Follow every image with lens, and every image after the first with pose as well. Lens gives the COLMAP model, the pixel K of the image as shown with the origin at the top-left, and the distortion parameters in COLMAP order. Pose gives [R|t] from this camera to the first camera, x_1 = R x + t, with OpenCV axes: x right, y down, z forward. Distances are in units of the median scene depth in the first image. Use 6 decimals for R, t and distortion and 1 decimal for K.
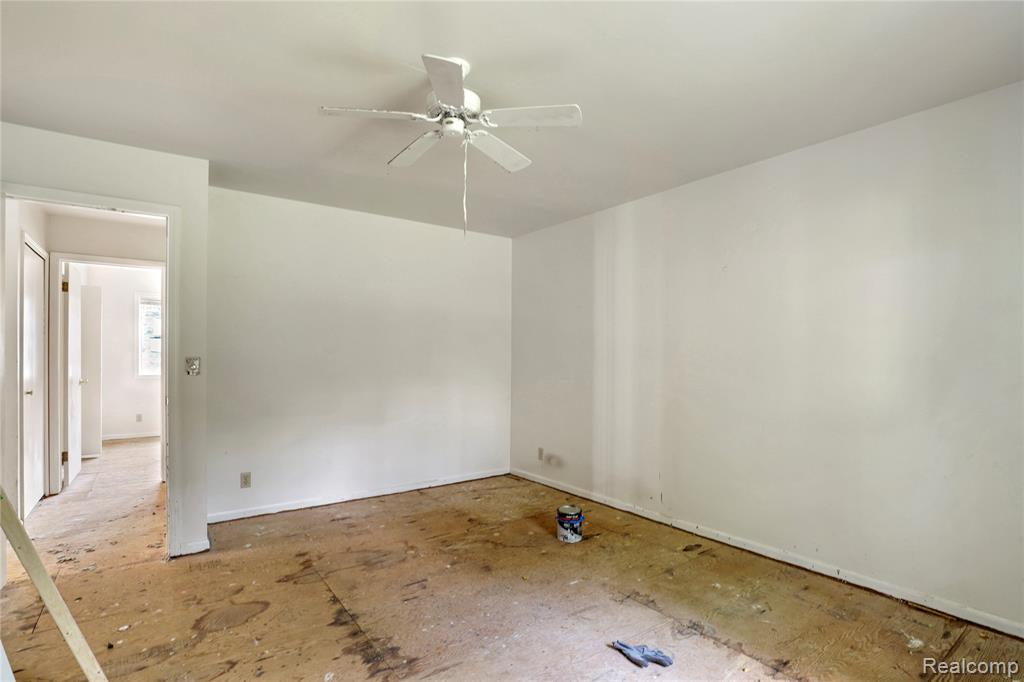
lens RADIAL K [[492.0, 0, 510.4], [0, 492.0, 352.4], [0, 0, 1]] dist [-0.034192, 0.007938]
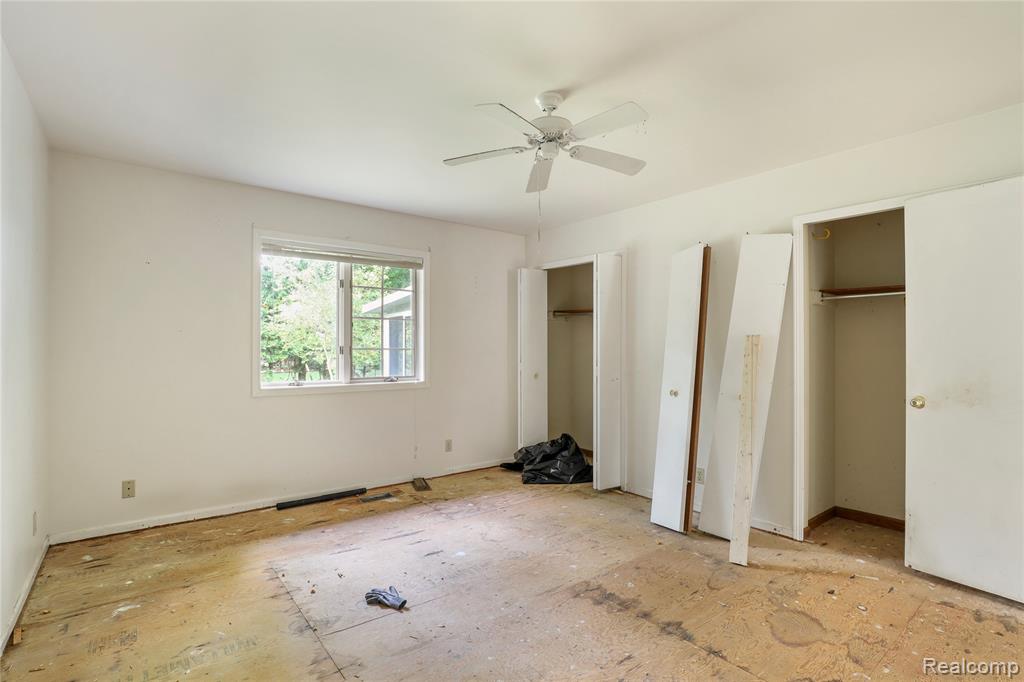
lens RADIAL K [[491.6, 0, 526.0], [0, 491.6, 346.5], [0, 0, 1]] dist [-0.034424, 0.008325]
pose [[-0.998244, -0.006616, -0.058873, 0.002398], [-0.006000, 0.999925, -0.010633, 0.012480], [0.058939, -0.010261, -0.998209, 1.785443]]
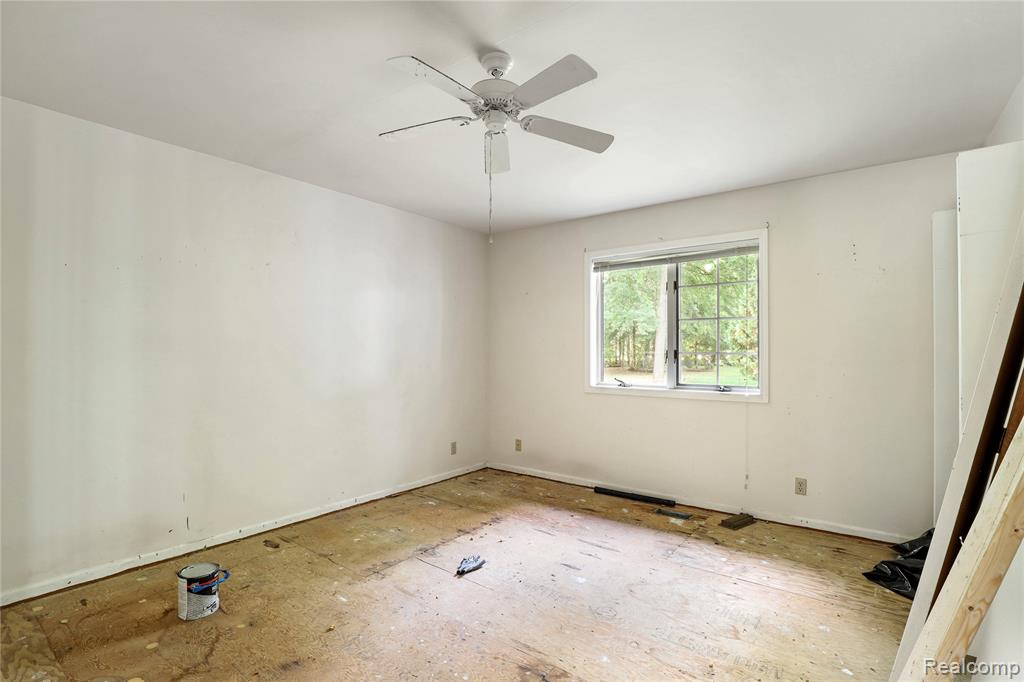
lens RADIAL K [[492.0, 0, 510.4], [0, 492.0, 352.4], [0, 0, 1]] dist [-0.034192, 0.007938]
pose [[-0.286629, -0.009182, 0.957998, -0.889370], [-0.013617, 0.999892, 0.005510, 0.002740], [-0.957945, -0.011465, -0.286723, 1.045711]]
